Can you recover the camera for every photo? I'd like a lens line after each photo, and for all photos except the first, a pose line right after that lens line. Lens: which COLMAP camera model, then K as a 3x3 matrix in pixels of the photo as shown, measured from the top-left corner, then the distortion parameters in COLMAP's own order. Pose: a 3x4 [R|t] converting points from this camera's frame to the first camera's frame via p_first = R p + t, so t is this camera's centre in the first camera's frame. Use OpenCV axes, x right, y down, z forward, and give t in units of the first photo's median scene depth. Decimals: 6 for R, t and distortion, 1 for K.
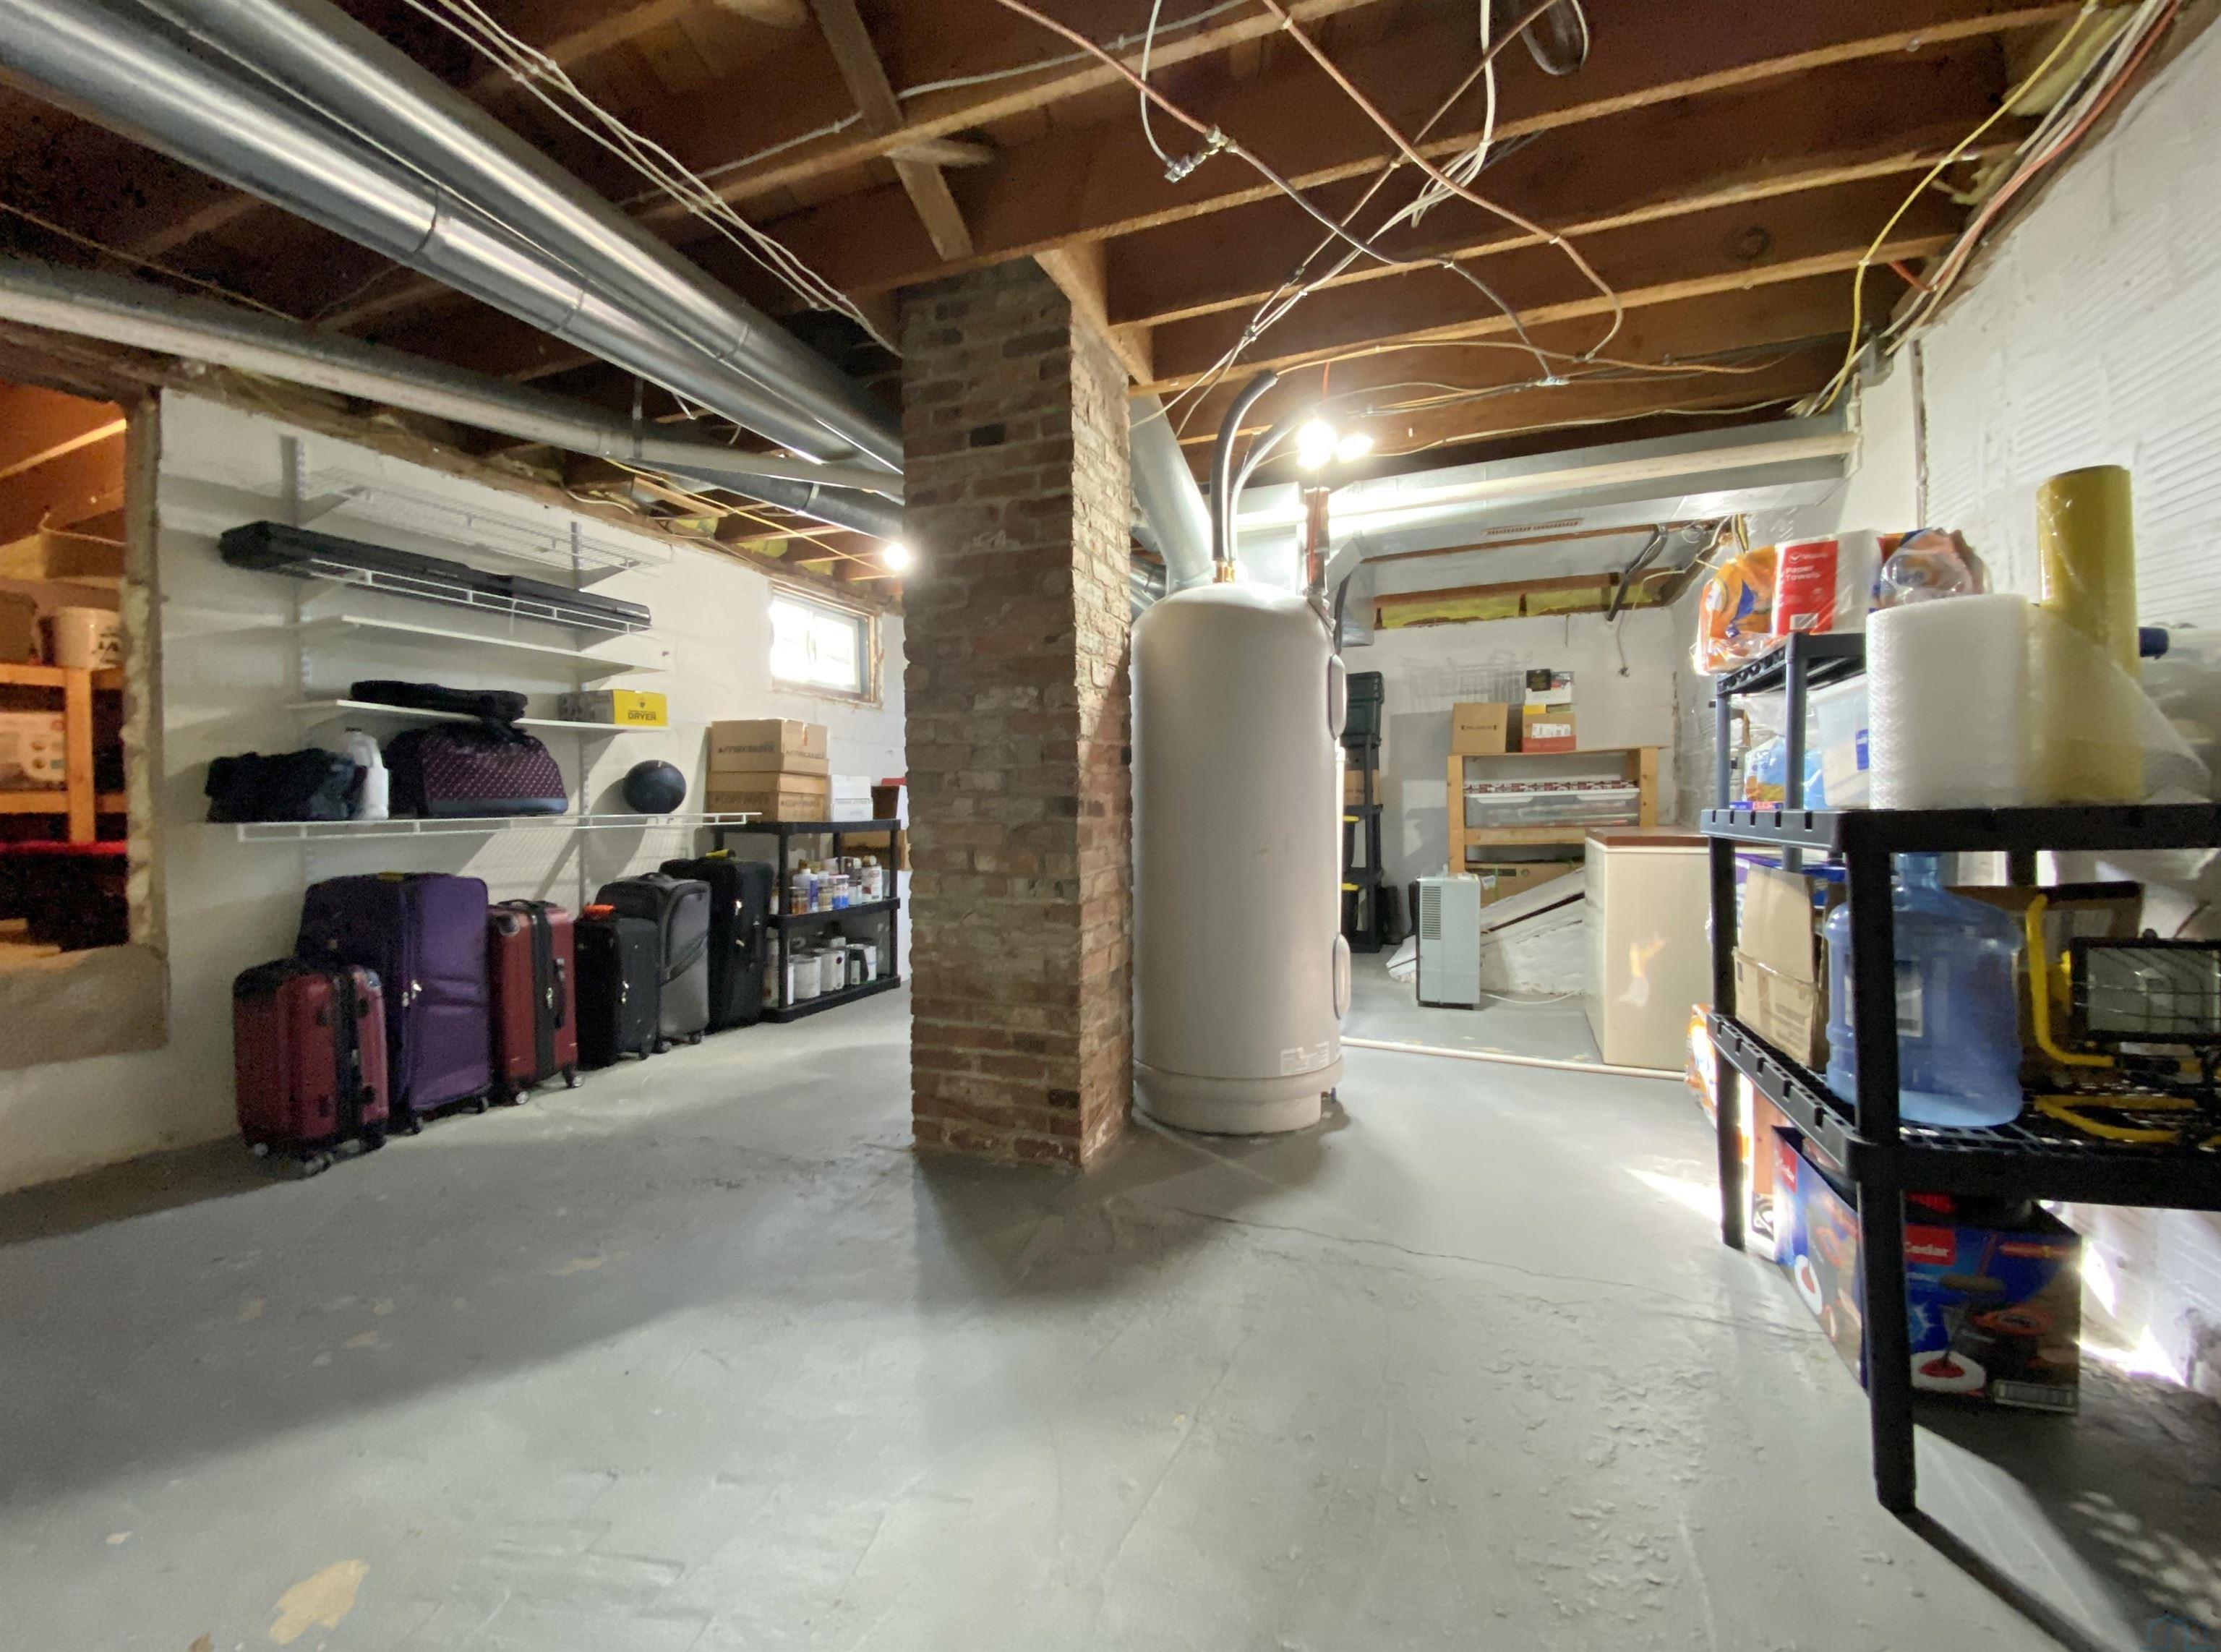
lens RADIAL K [[897.3, 0, 1104.0], [0, 897.3, 819.3], [0, 0, 1]] dist [-0.007057, -0.000207]
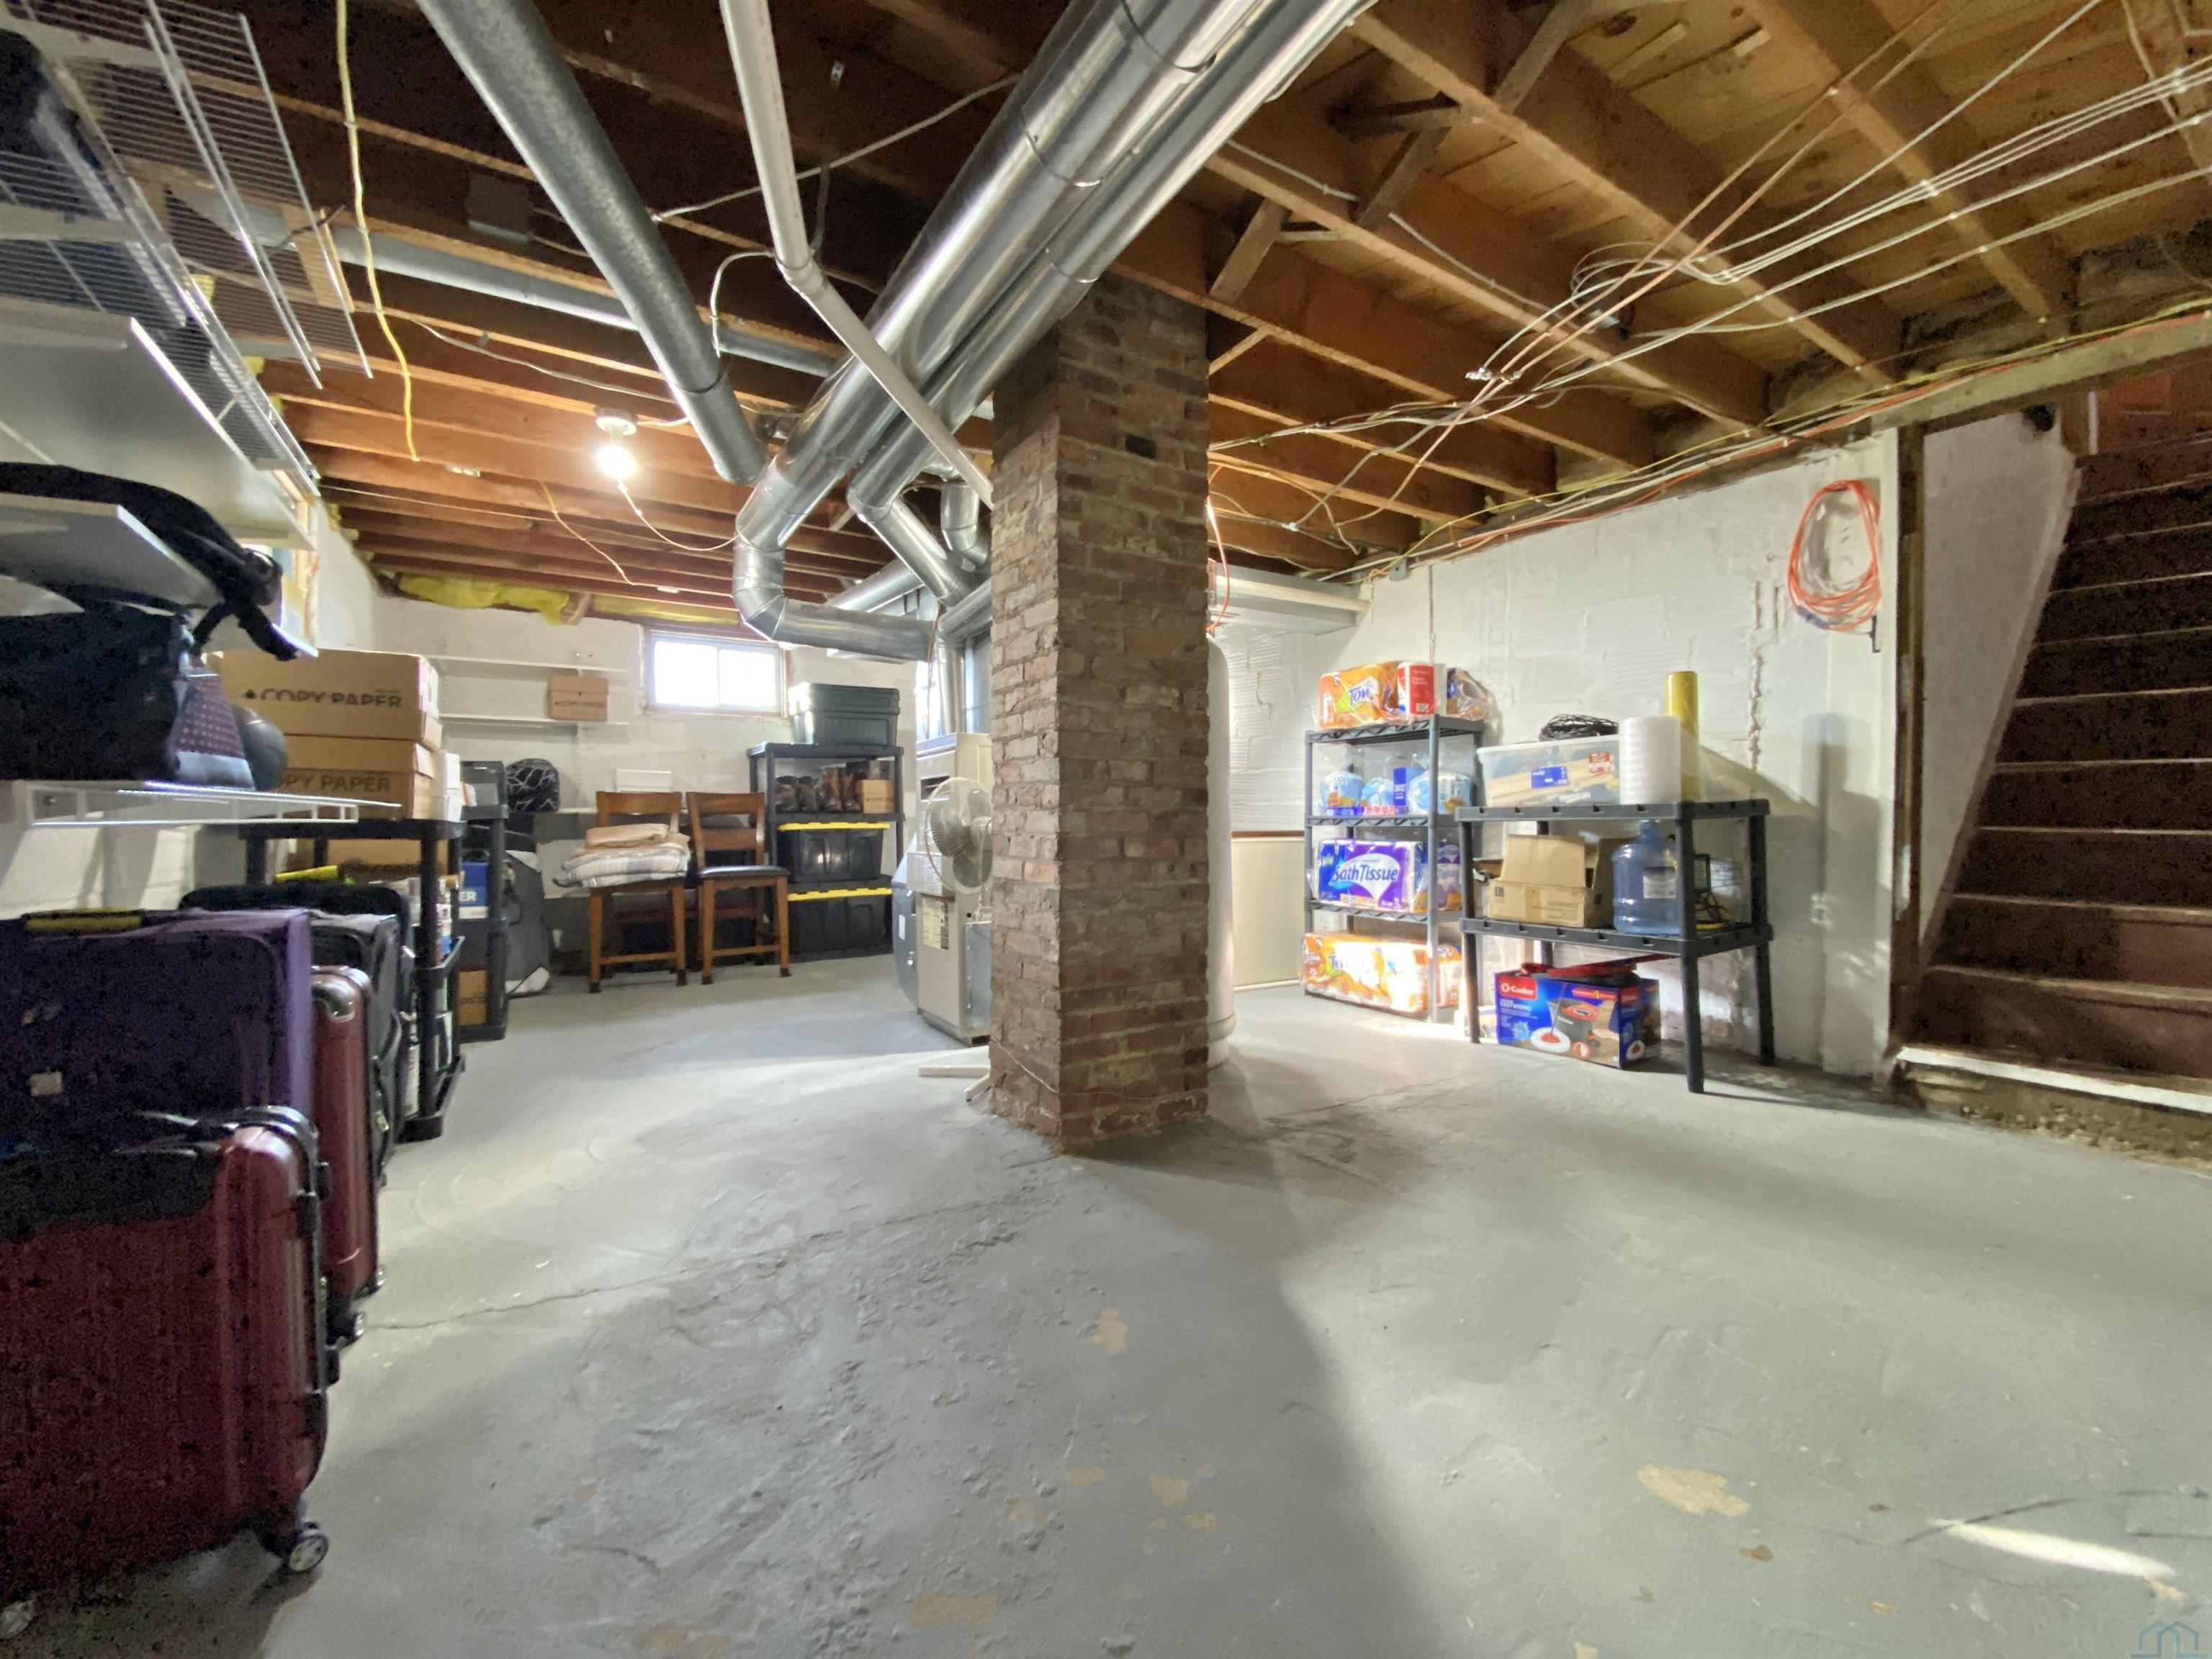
lens RADIAL K [[893.7, 0, 1096.3], [0, 893.7, 823.2], [0, 0, 1]] dist [-0.007057, -0.000207]
pose [[0.599250, 0.006525, 0.800536, -0.998157], [0.007791, 0.999872, -0.013982, 0.032370], [-0.800524, 0.014615, 0.599122, 0.412303]]
